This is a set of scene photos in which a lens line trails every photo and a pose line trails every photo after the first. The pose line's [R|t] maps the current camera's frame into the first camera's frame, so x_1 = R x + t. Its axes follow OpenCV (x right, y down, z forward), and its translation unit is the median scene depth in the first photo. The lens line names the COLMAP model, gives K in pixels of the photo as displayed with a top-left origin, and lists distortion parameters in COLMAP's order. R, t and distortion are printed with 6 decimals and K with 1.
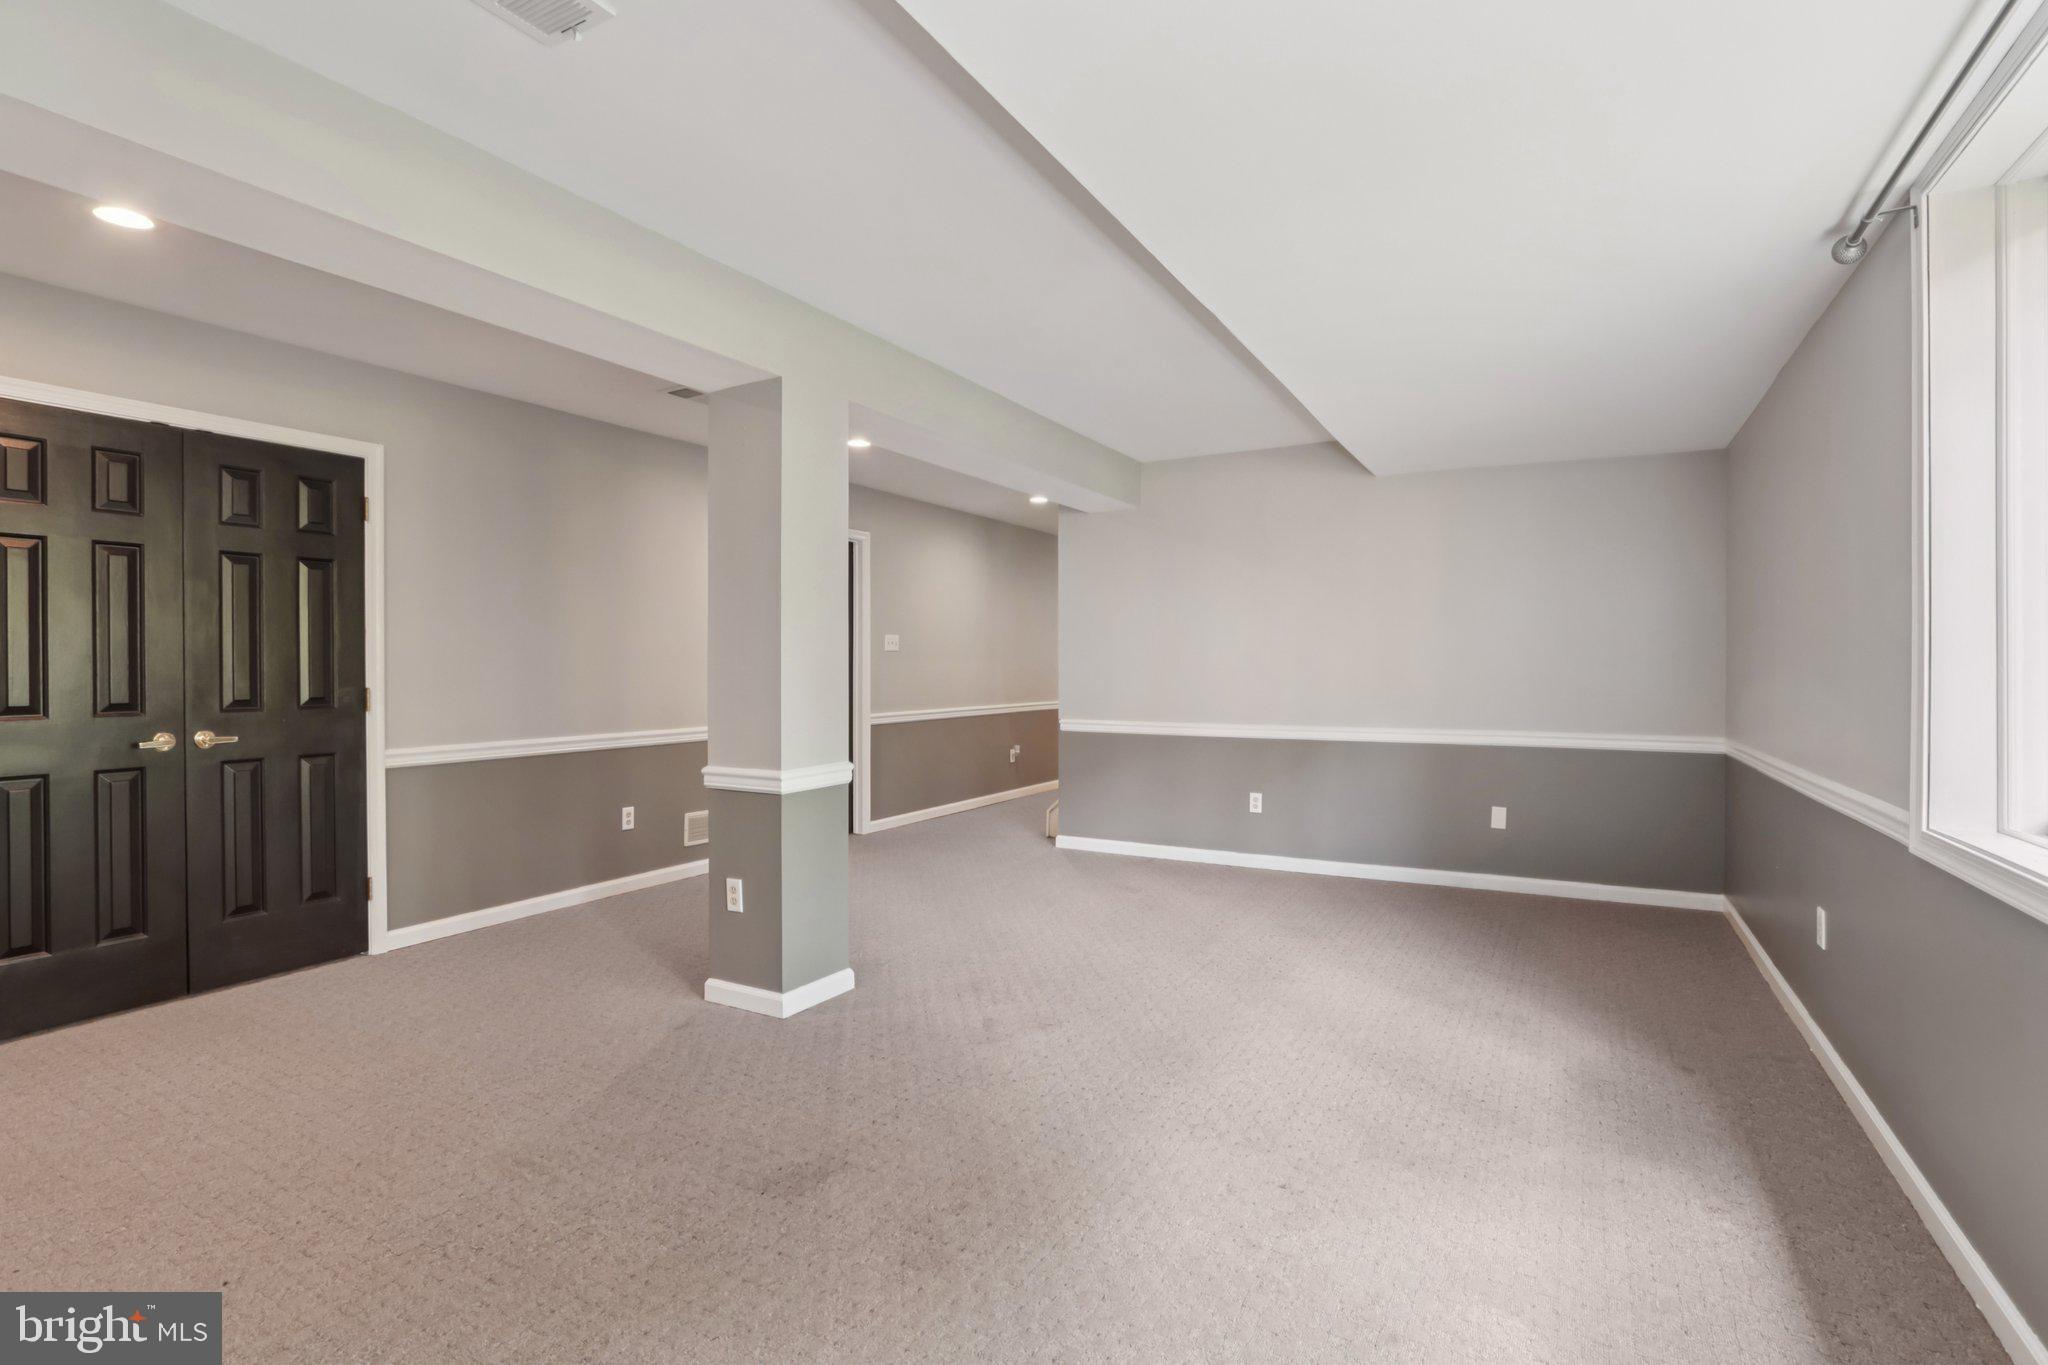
lens RADIAL K [[971.9, 0, 1016.2], [0, 971.9, 655.6], [0, 0, 1]] dist [-0.004047, -0.000500]
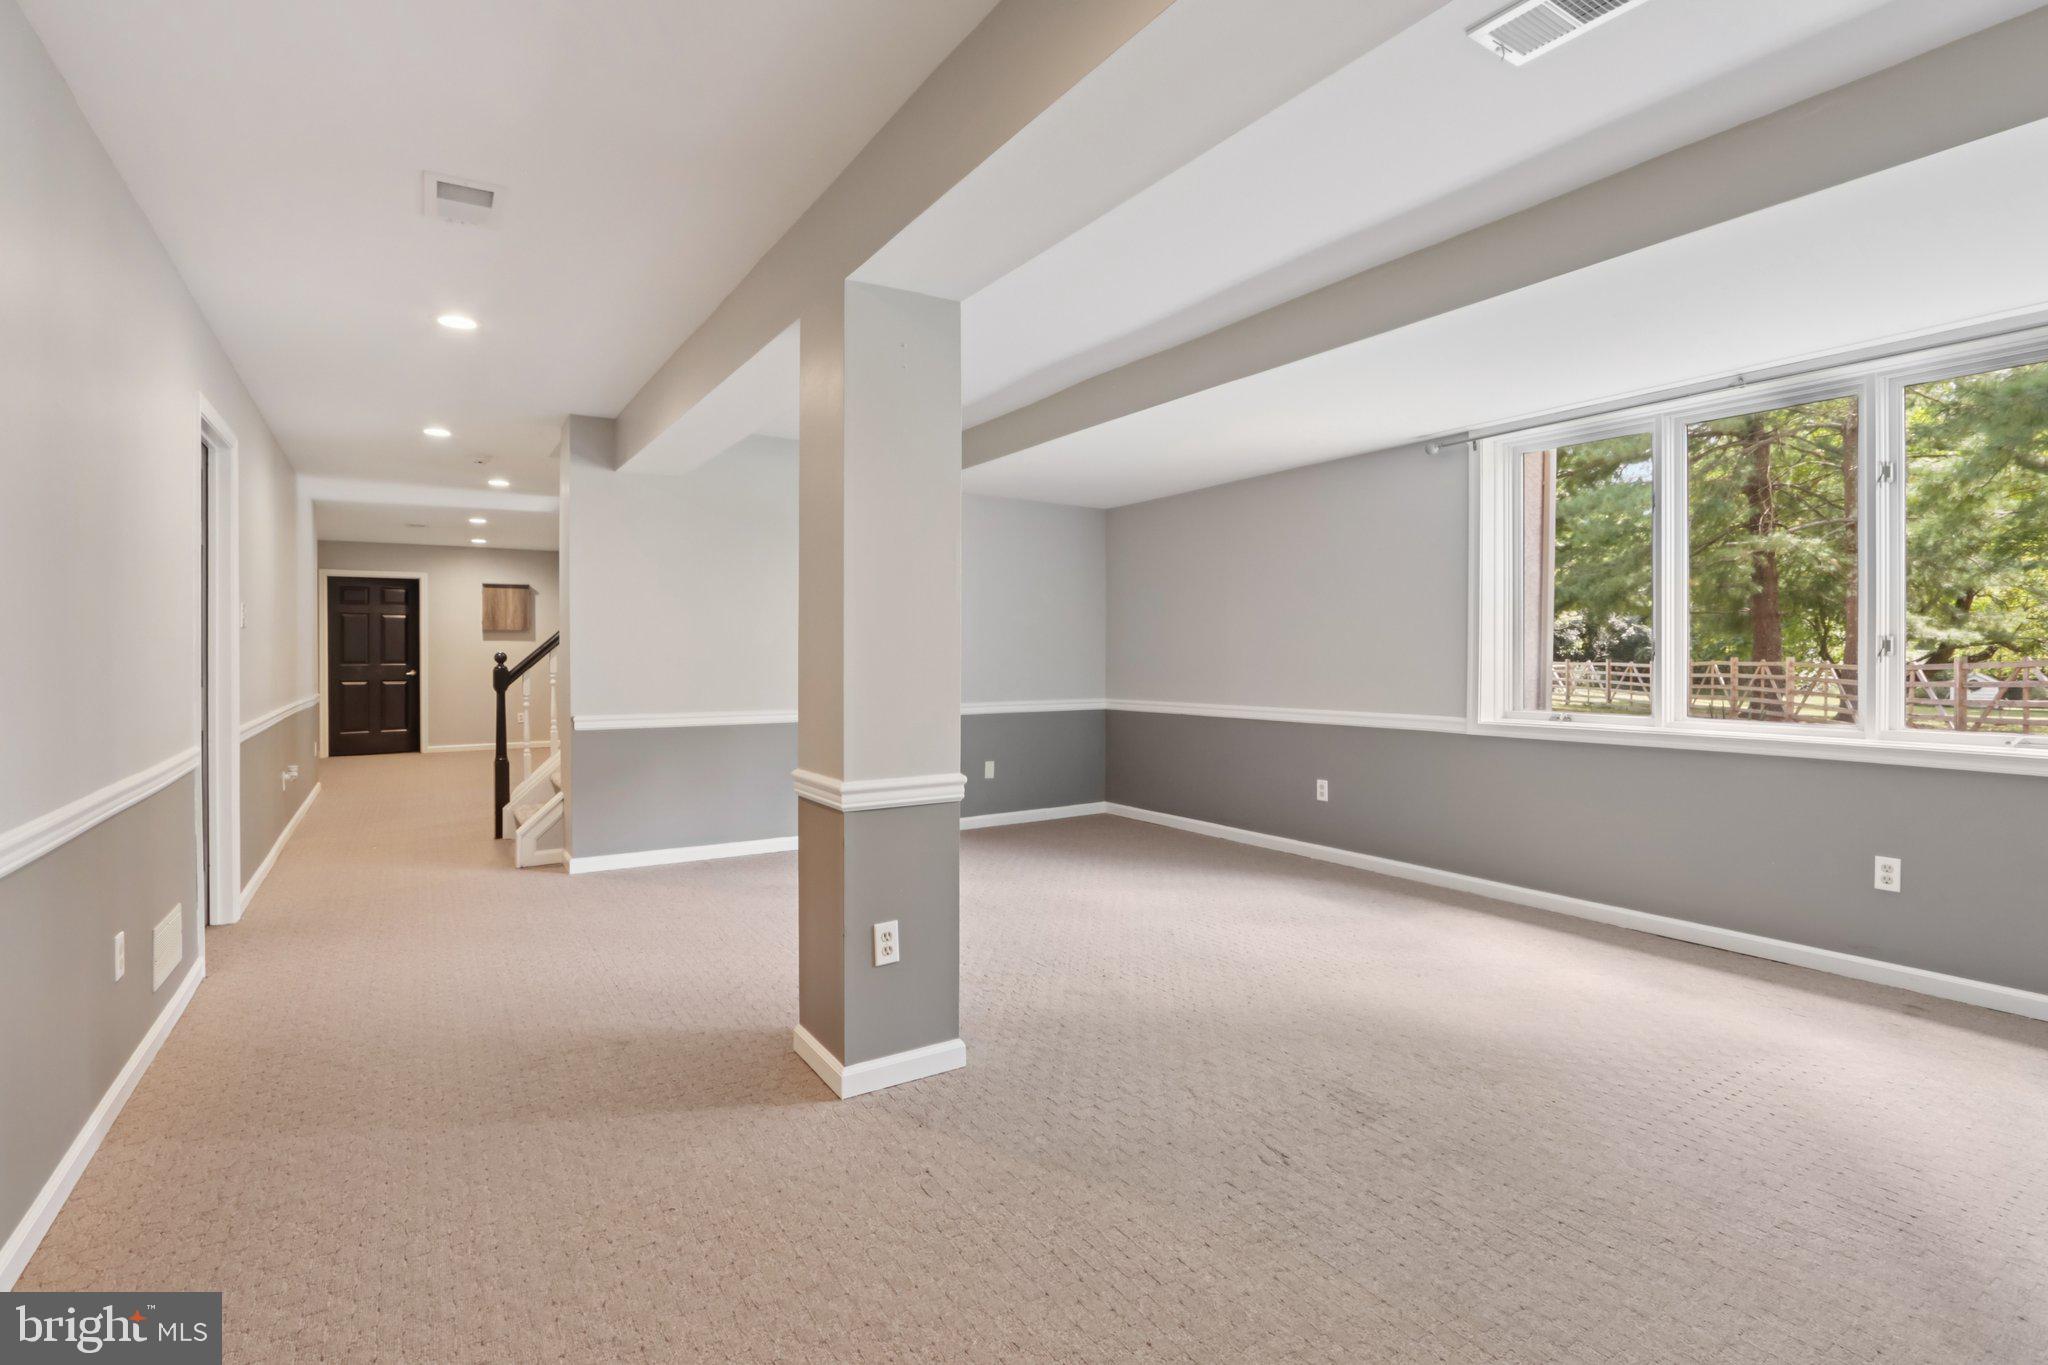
lens RADIAL K [[971.9, 0, 1016.2], [0, 971.9, 655.6], [0, 0, 1]] dist [-0.004047, -0.000500]
pose [[0.464339, 0.000378, 0.885657, -0.866576], [-0.010876, 0.999927, 0.005275, 0.012563], [-0.885591, -0.012082, 0.464310, 0.517815]]
